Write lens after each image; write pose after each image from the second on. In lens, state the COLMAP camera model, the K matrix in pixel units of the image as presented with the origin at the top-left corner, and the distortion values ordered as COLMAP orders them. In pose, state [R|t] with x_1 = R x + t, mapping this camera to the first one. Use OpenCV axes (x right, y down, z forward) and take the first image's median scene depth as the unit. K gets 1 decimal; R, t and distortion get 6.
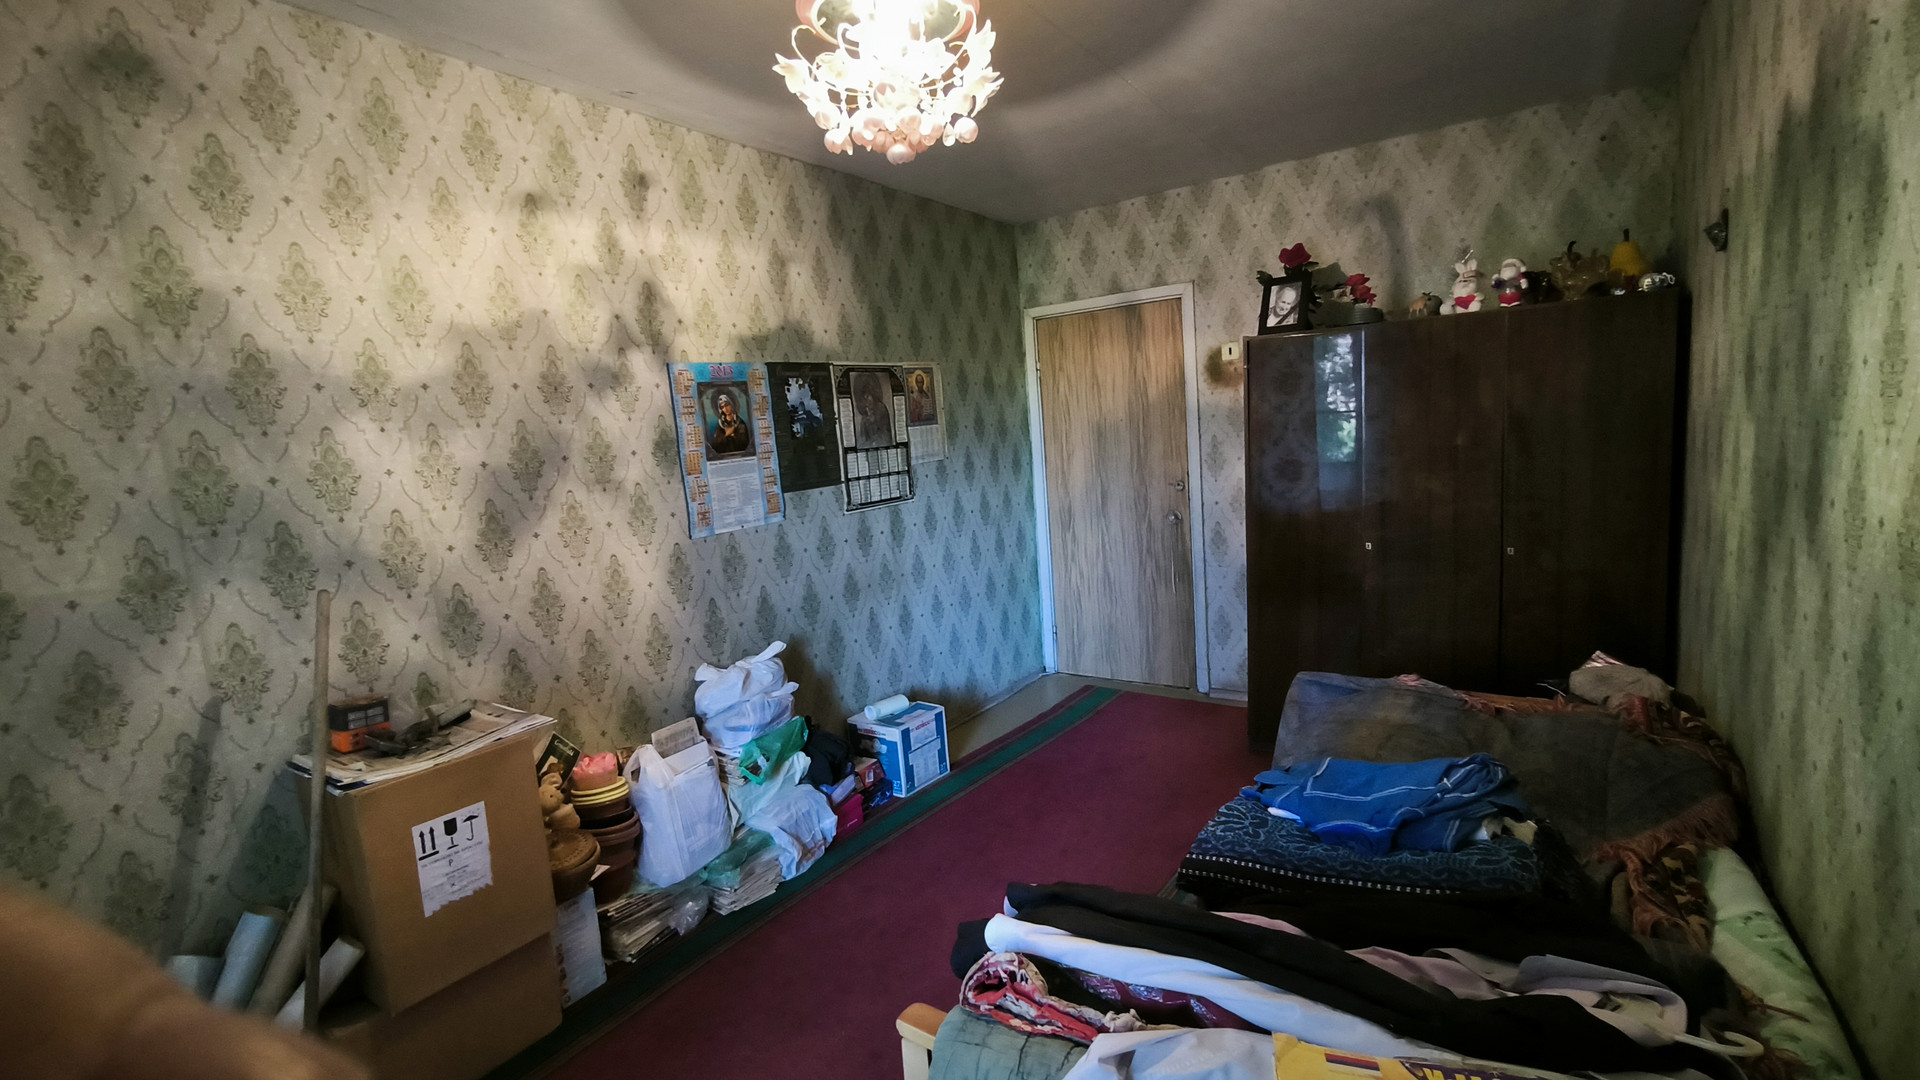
lens RADIAL K [[826.1, 0, 953.2], [0, 826.1, 535.3], [0, 0, 1]] dist [-0.044536, 0.036694]
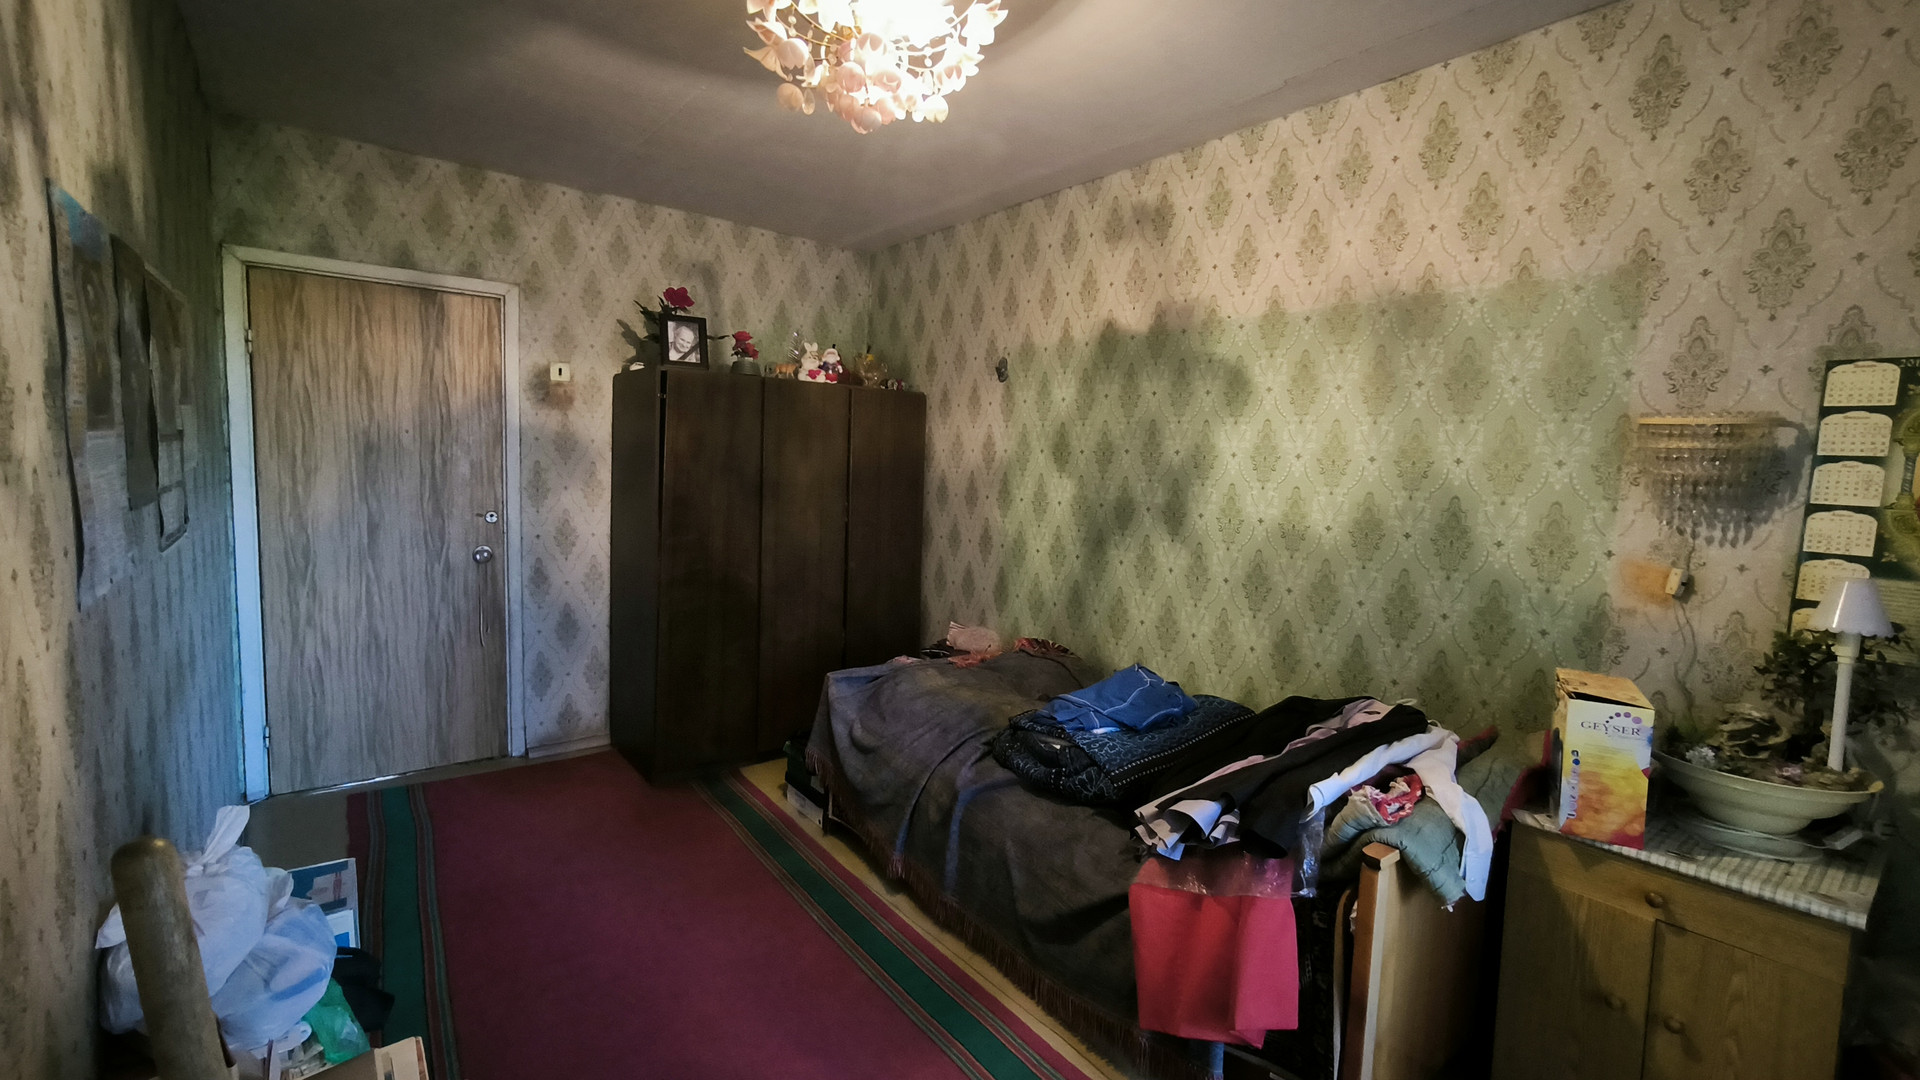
lens RADIAL K [[826.1, 0, 953.2], [0, 826.1, 535.3], [0, 0, 1]] dist [-0.044536, 0.036694]
pose [[0.289156, -0.005284, 0.957267, -0.568139], [0.064351, 0.997830, -0.013930, 0.000656], [-0.955117, 0.065629, 0.288869, 0.439212]]
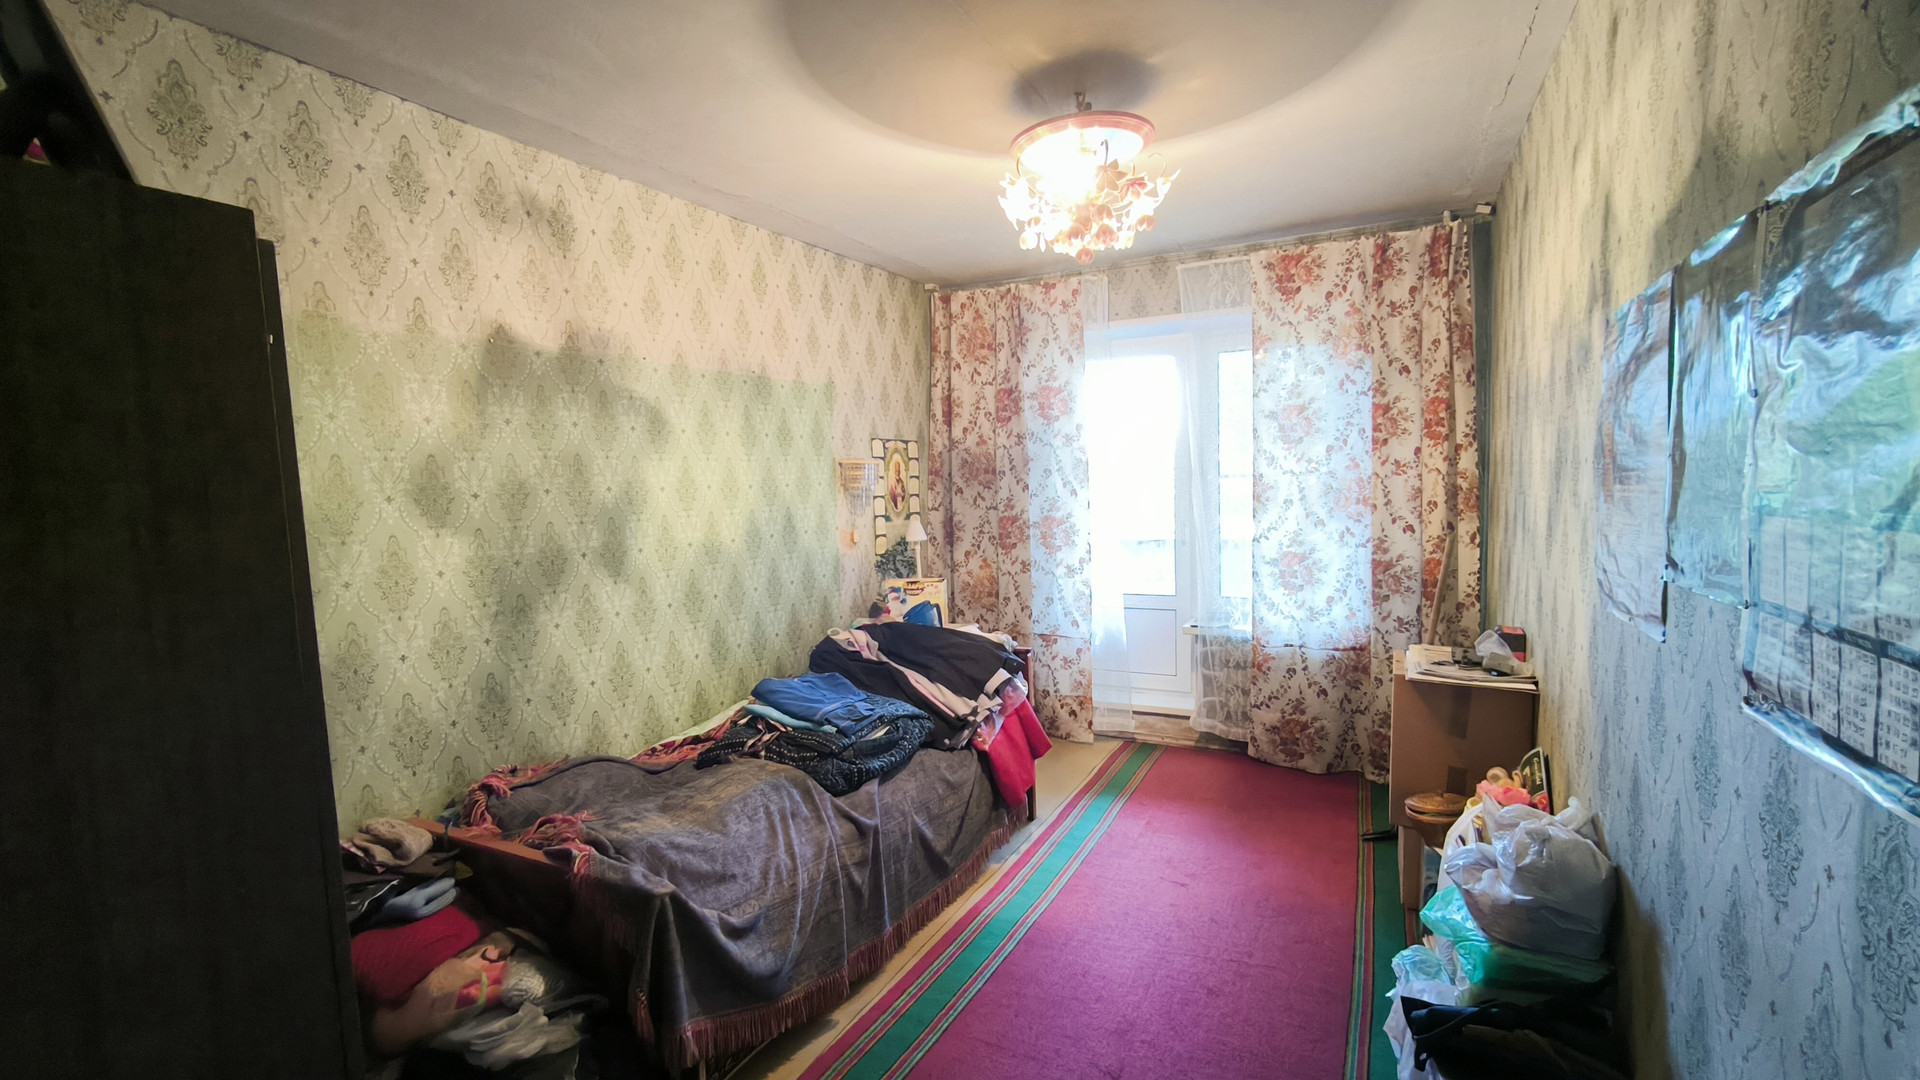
lens RADIAL K [[824.1, 0, 953.2], [0, 824.1, 536.7], [0, 0, 1]] dist [-0.055568, 0.050152]
pose [[-0.985534, 0.115266, -0.124245, 0.218327], [0.088136, 0.974745, 0.205192, -0.204899], [0.144759, 0.191273, -0.970803, 1.458178]]
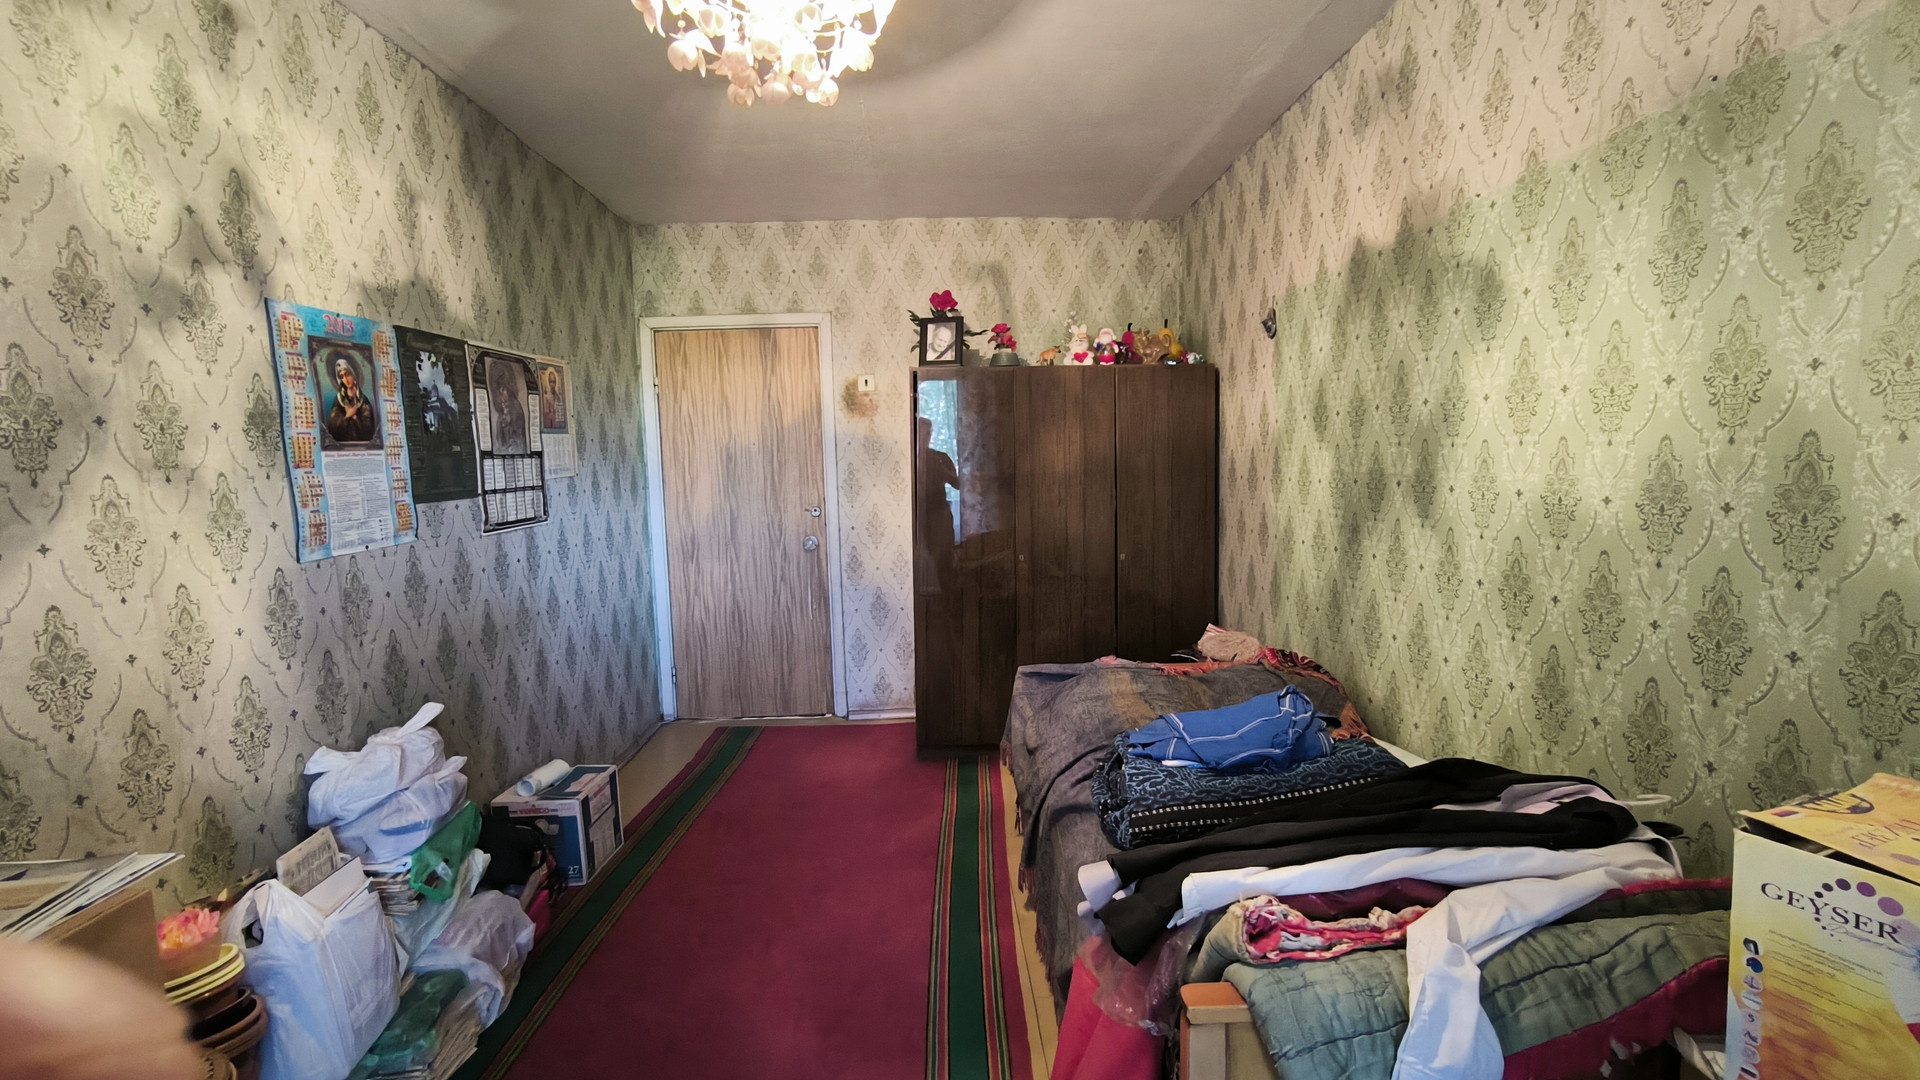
lens RADIAL K [[823.3, 0, 952.0], [0, 823.3, 536.3], [0, 0, 1]] dist [-0.019298, 0.010126]
pose [[0.801417, -0.005624, 0.598079, -0.281087], [0.043316, 0.997876, -0.048659, 0.037439], [-0.596535, 0.064903, 0.799958, 0.139852]]
